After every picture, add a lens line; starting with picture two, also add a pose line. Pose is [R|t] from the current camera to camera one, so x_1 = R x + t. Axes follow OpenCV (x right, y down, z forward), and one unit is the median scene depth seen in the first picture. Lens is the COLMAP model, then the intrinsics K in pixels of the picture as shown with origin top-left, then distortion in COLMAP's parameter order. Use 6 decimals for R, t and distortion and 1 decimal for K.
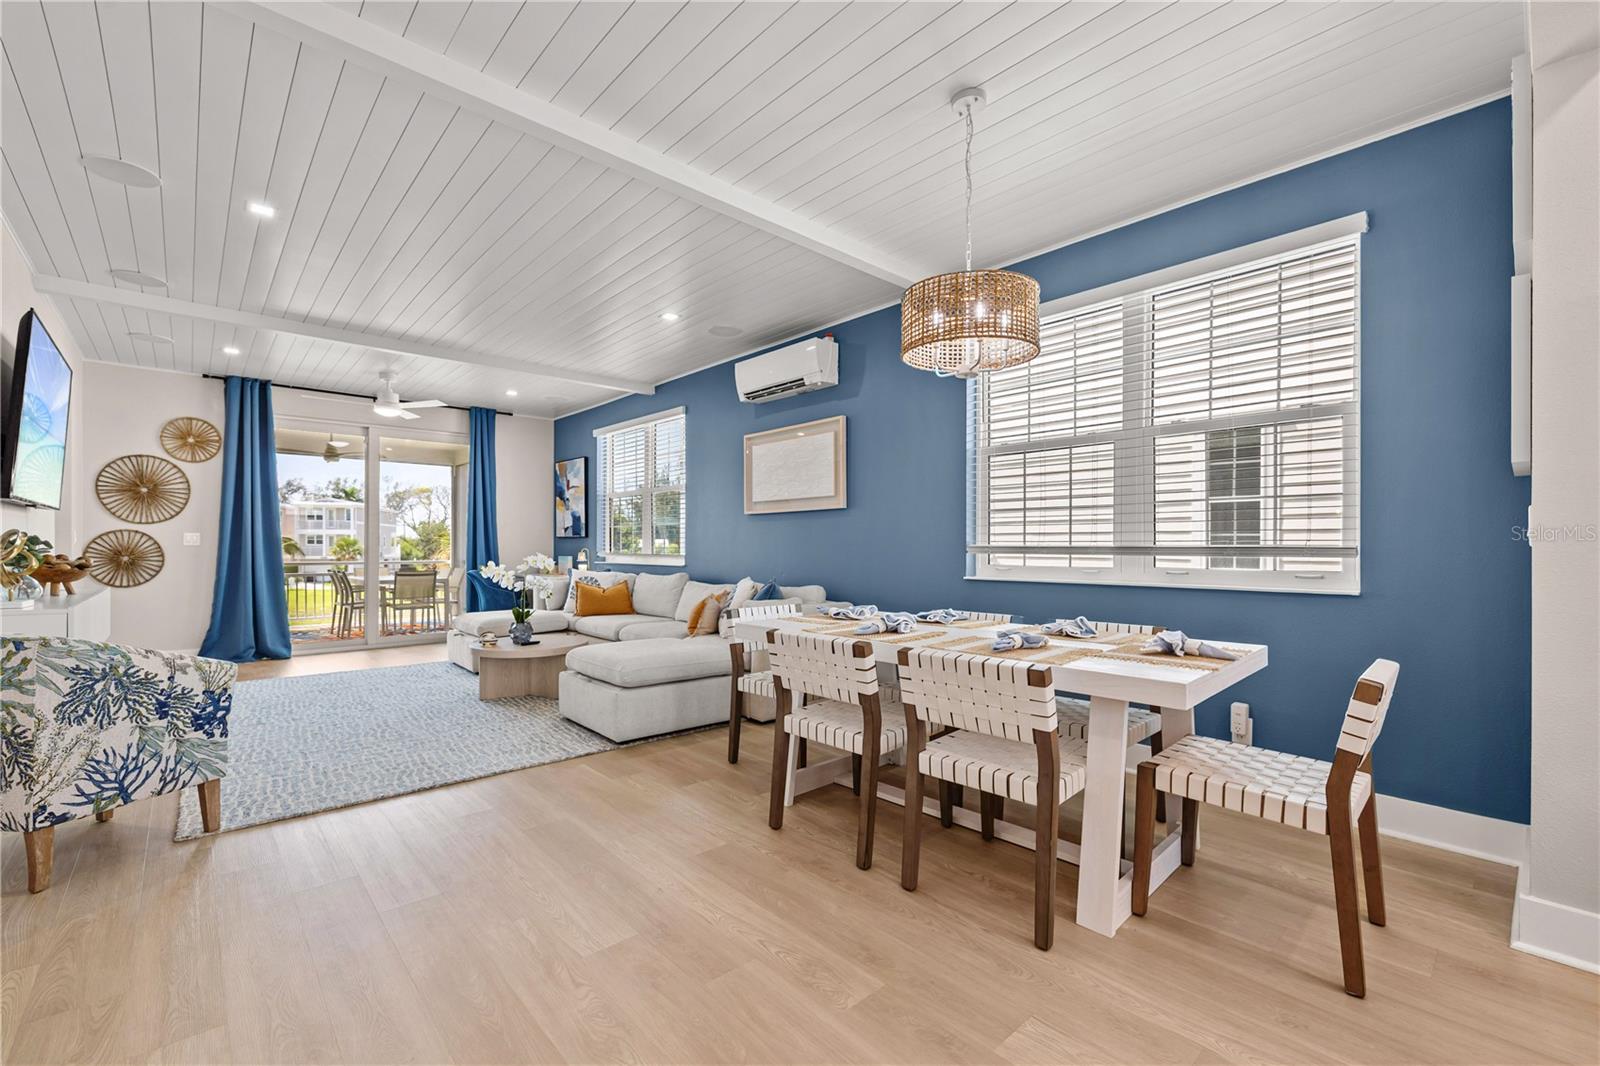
lens RADIAL K [[681.8, 0, 788.2], [0, 681.8, 555.0], [0, 0, 1]] dist [0.000962, 0.000658]
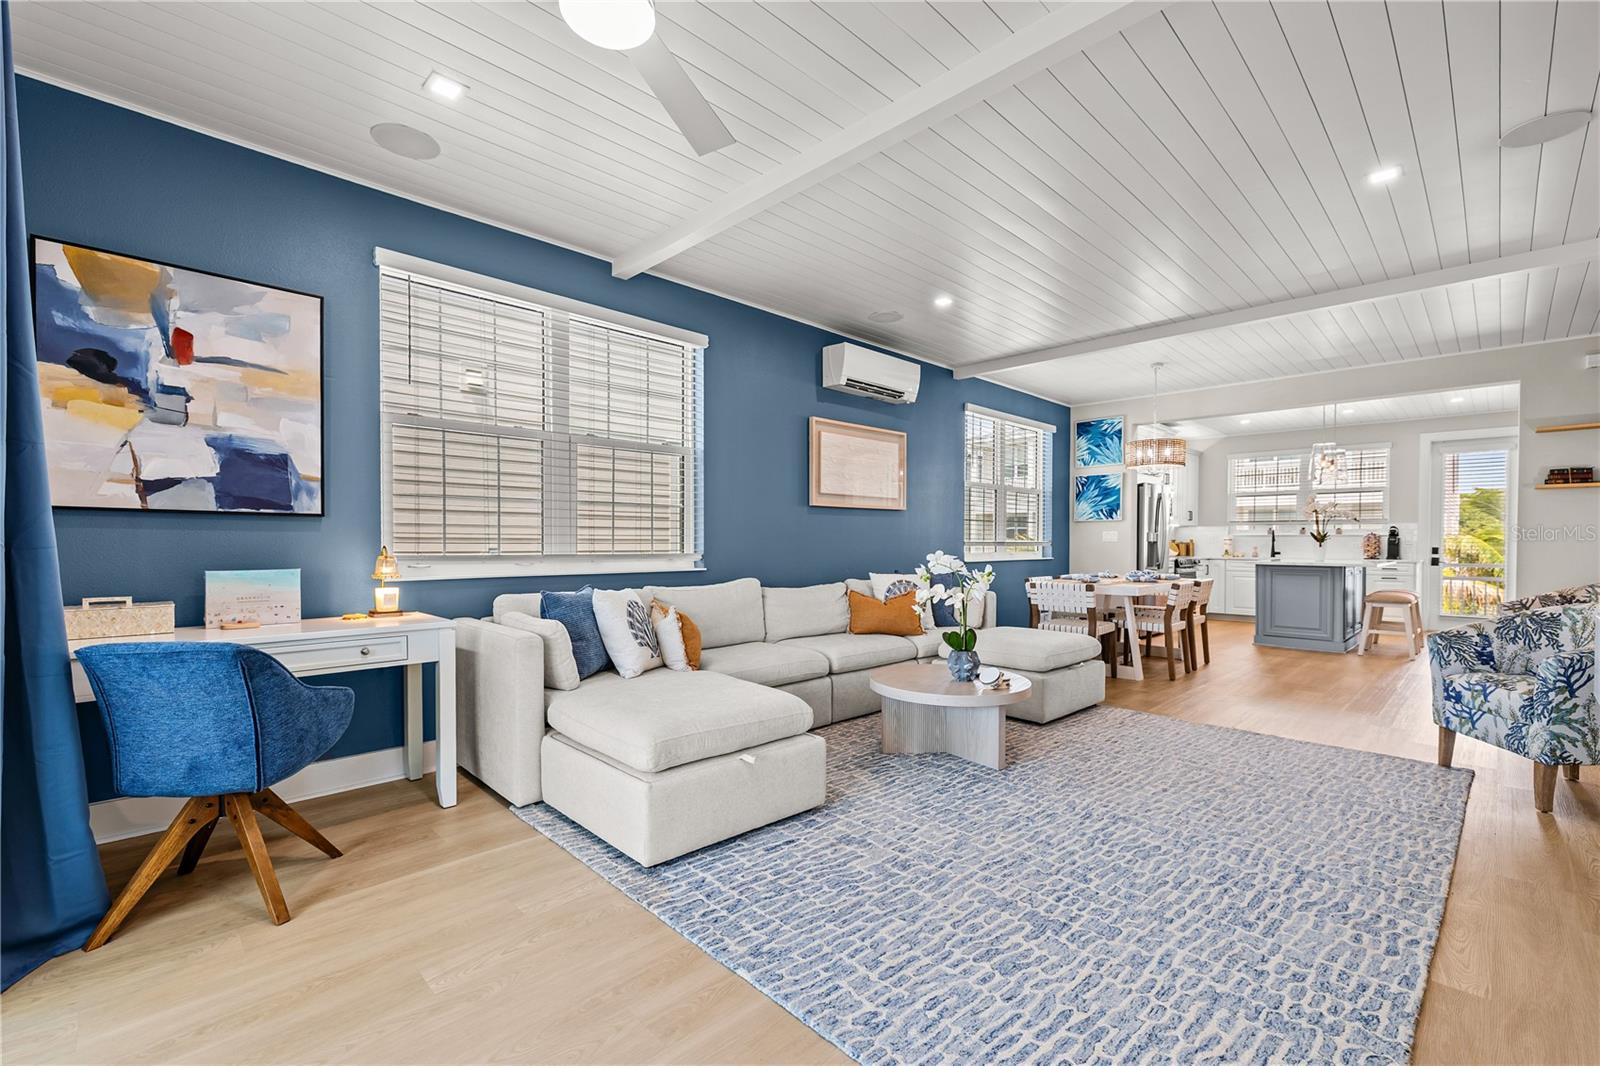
lens RADIAL K [[681.8, 0, 813.4], [0, 681.8, 558.8], [0, 0, 1]] dist [0.000962, 0.000658]
pose [[-0.059489, -0.028264, 0.997829, -0.854304], [0.007819, 0.999555, 0.028779, -0.013800], [-0.998198, 0.009514, -0.059242, 0.941750]]
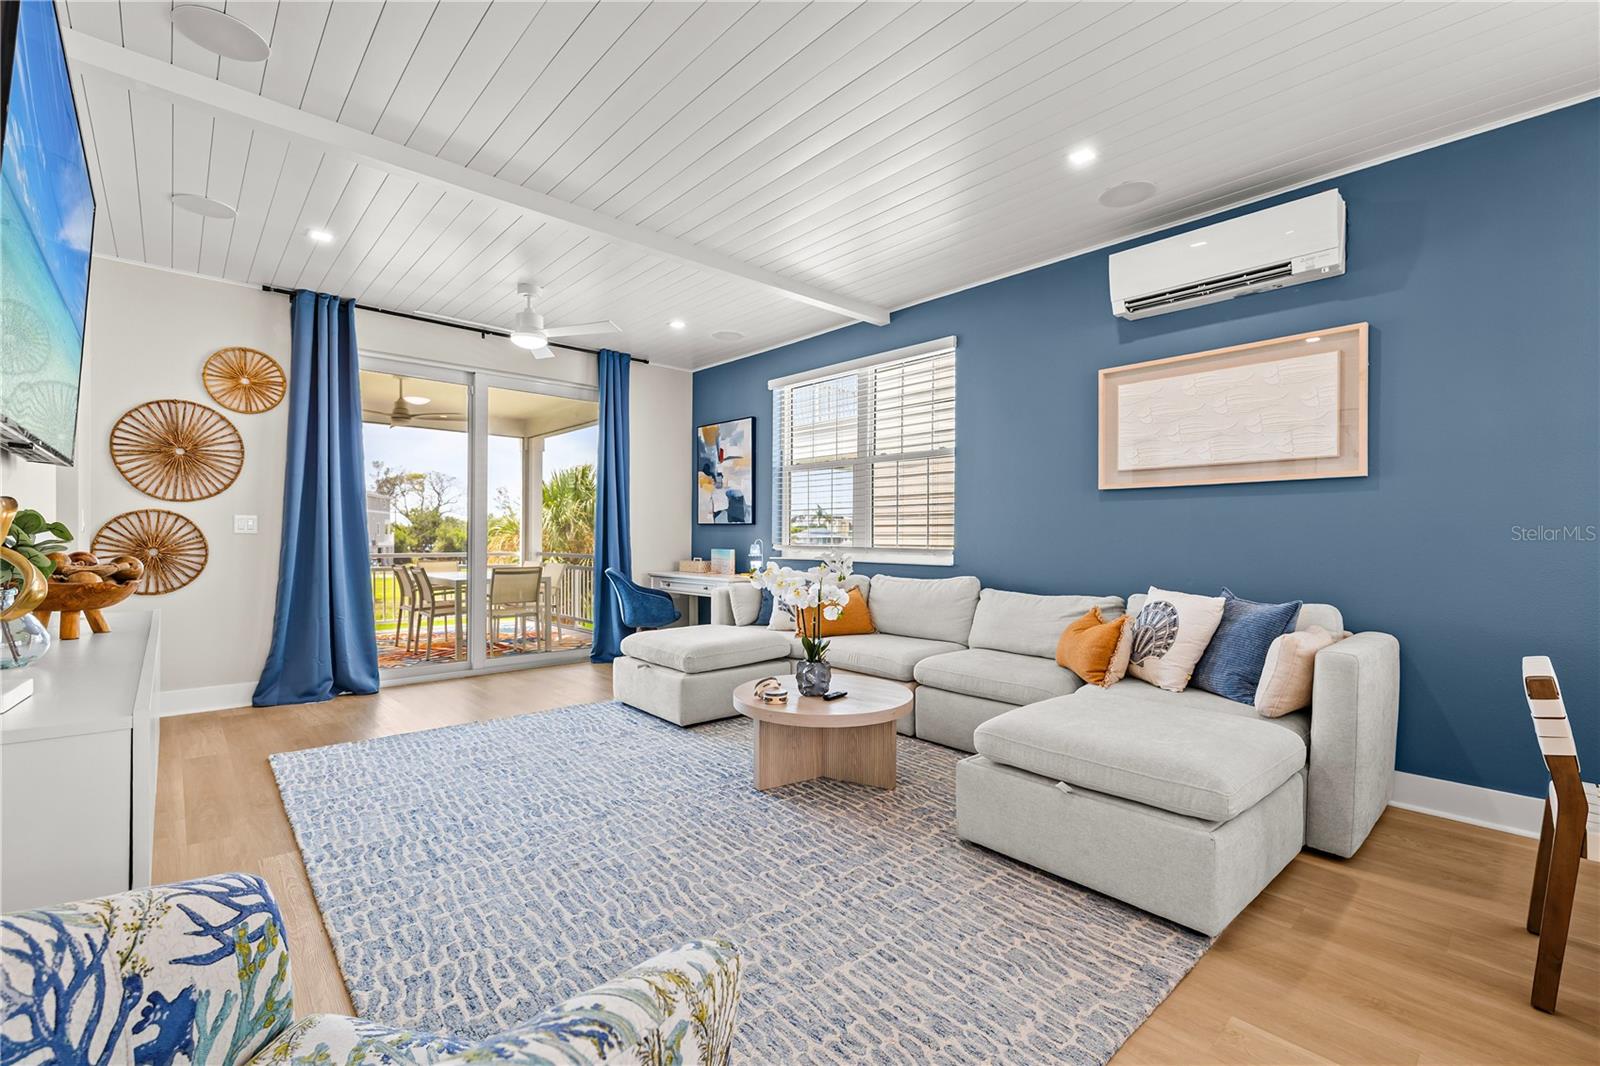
lens RADIAL K [[681.8, 0, 772.9], [0, 681.8, 546.1], [0, 0, 1]] dist [0.000962, 0.000658]
pose [[0.999983, 0.003811, 0.004470, -0.342093], [-0.003824, 0.999988, 0.002906, -0.005058], [-0.004458, -0.002923, 0.999986, 0.305162]]
